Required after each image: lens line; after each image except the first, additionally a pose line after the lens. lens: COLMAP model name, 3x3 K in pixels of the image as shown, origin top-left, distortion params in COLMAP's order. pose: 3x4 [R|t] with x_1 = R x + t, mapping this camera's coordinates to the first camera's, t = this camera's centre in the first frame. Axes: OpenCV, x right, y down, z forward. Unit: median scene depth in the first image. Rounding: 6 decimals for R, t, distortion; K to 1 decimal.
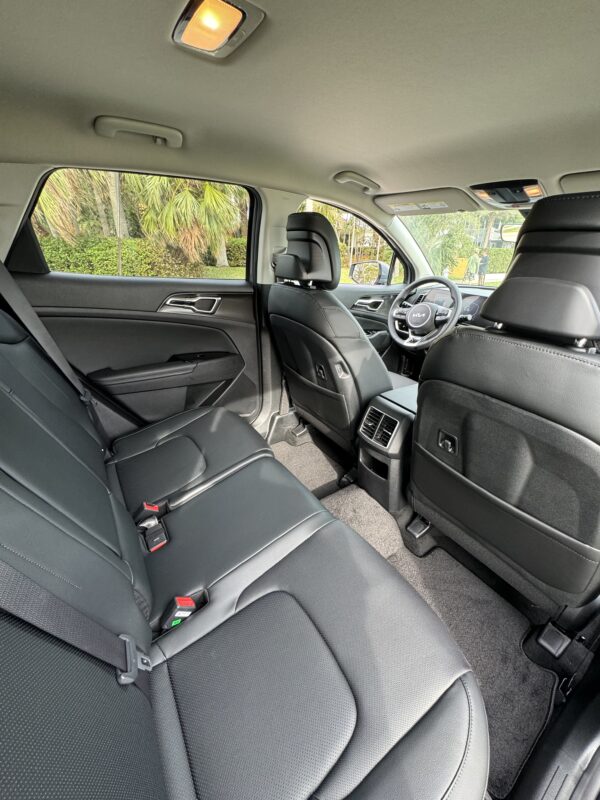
lens RADIAL K [[322.8, 0, 300.0], [0, 322.8, 400.0], [0, 0, 1]] dist [0.002011, 0.000932]
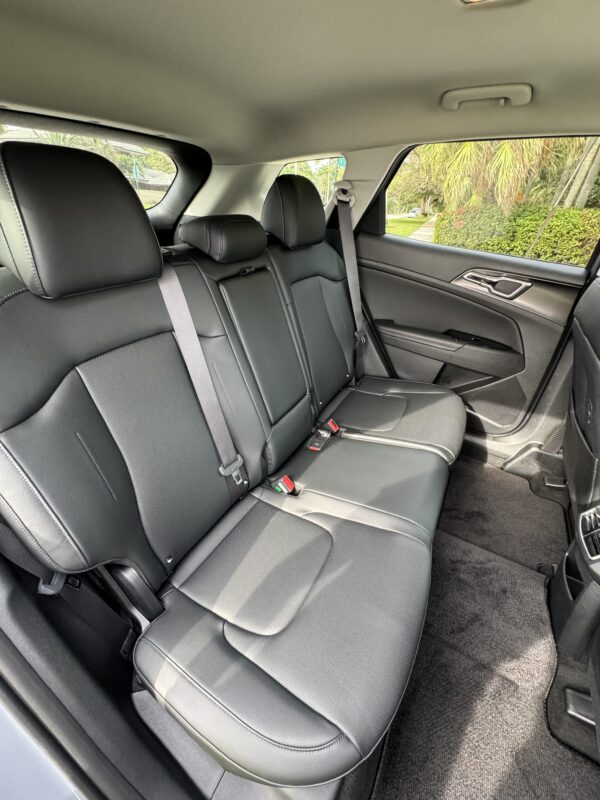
lens RADIAL K [[322.8, 0, 300.0], [0, 322.8, 400.0], [0, 0, 1]] dist [0.002011, 0.000932]
pose [[0.440455, 0.477059, -0.760535, 0.298099], [-0.419001, 0.858447, 0.295817, -0.057241], [0.794001, 0.188371, 0.577996, 0.100308]]
